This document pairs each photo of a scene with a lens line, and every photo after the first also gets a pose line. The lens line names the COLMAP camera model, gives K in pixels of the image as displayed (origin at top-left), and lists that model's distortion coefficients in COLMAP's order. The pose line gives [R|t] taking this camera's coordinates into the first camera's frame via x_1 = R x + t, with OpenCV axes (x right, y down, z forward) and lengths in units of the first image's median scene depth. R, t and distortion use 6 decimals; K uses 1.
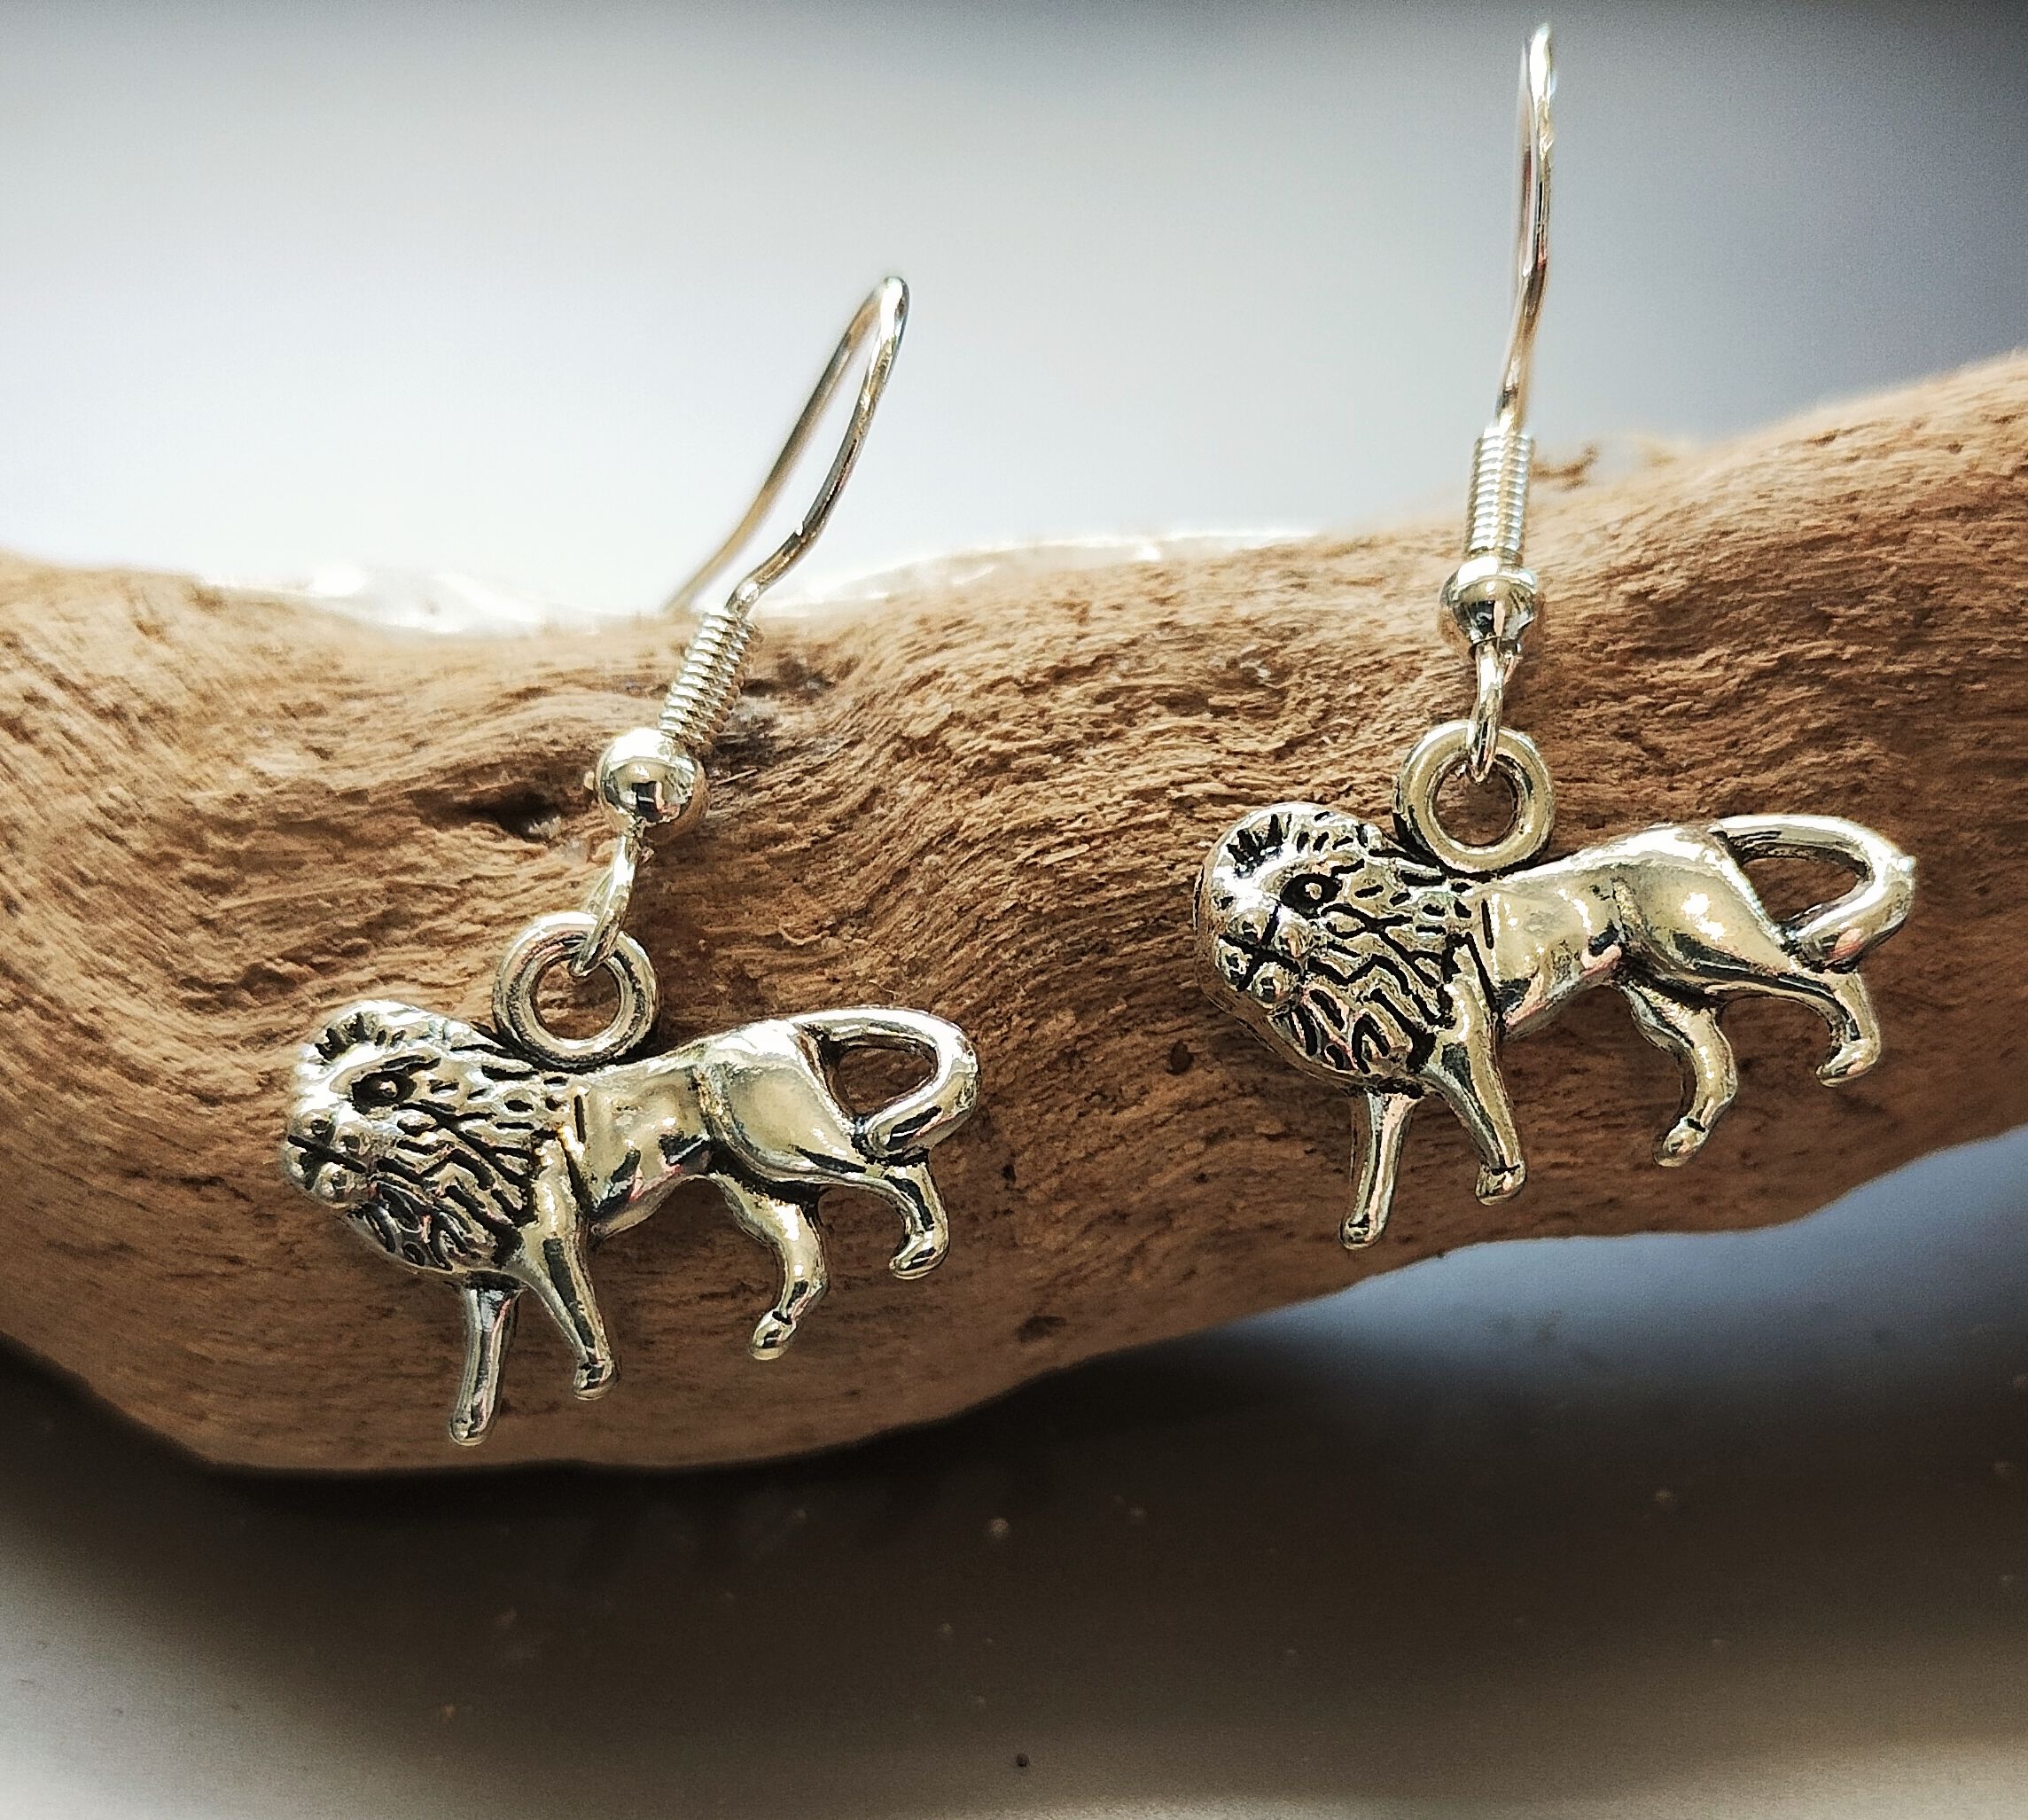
lens RADIAL K [[3256.9, 0, 1156.1], [0, 3256.9, 1136.2], [0, 0, 1]] dist [-0.004447, -0.147773]
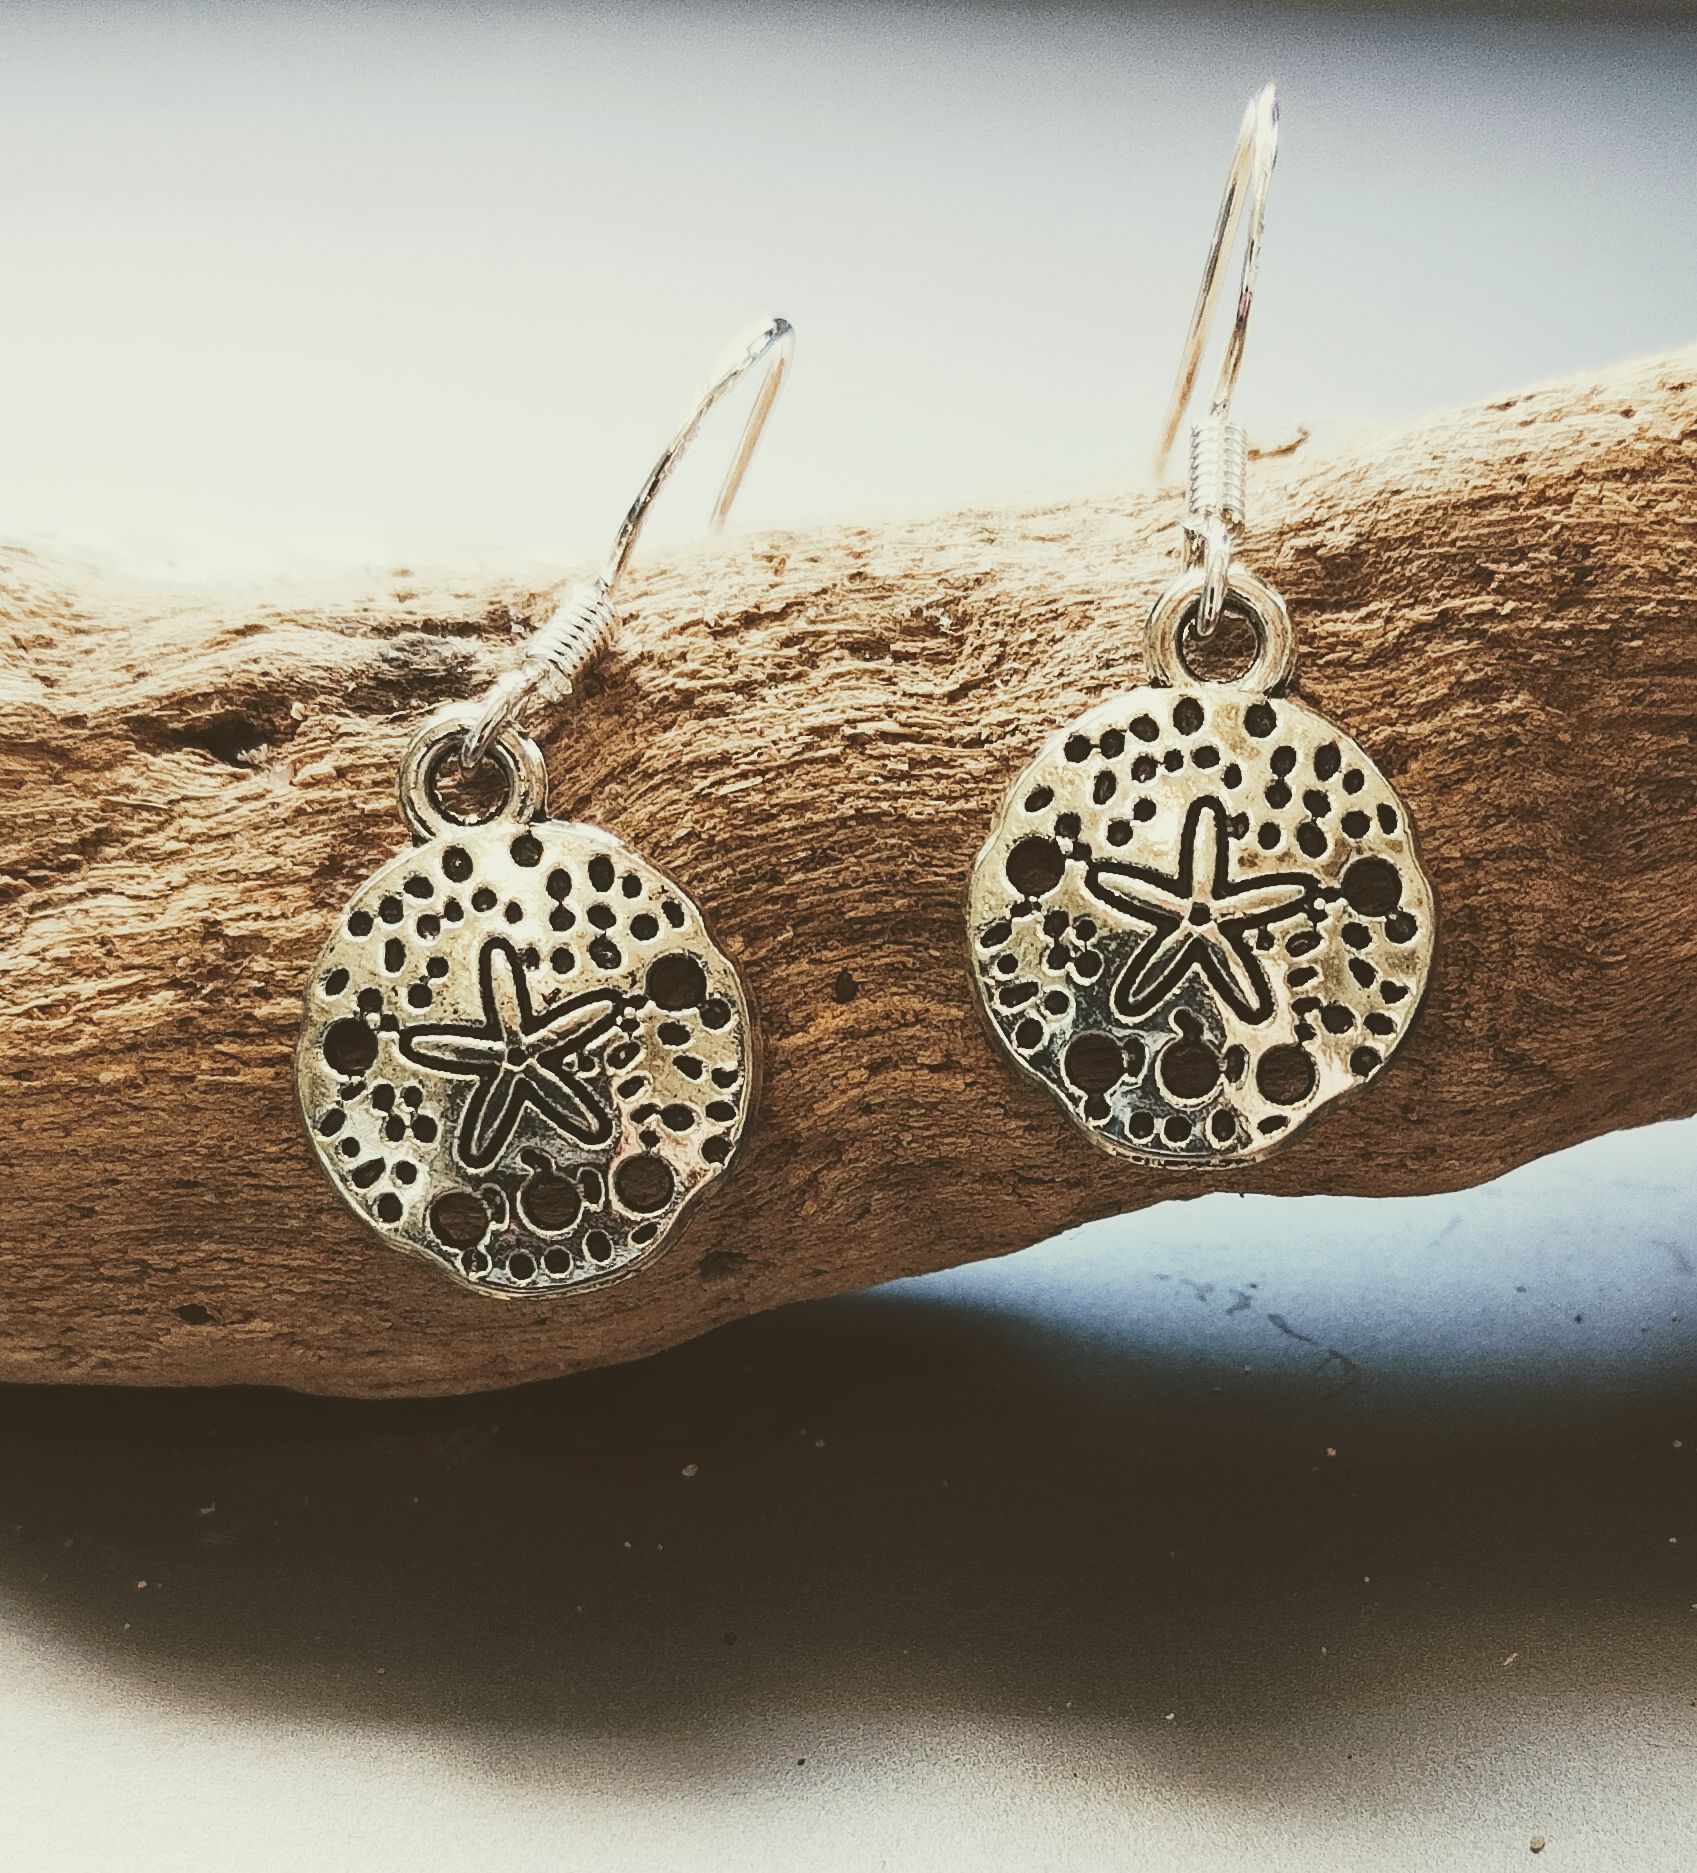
lens RADIAL K [[3676.2, 0, 975.8], [0, 3676.2, 1422.1], [0, 0, 1]] dist [-0.004510, -0.094171]
pose [[0.997544, 0.034217, -0.061109, 0.124538], [-0.033711, 0.999388, 0.009284, 0.101817], [0.061389, -0.007201, 0.998088, -0.165014]]
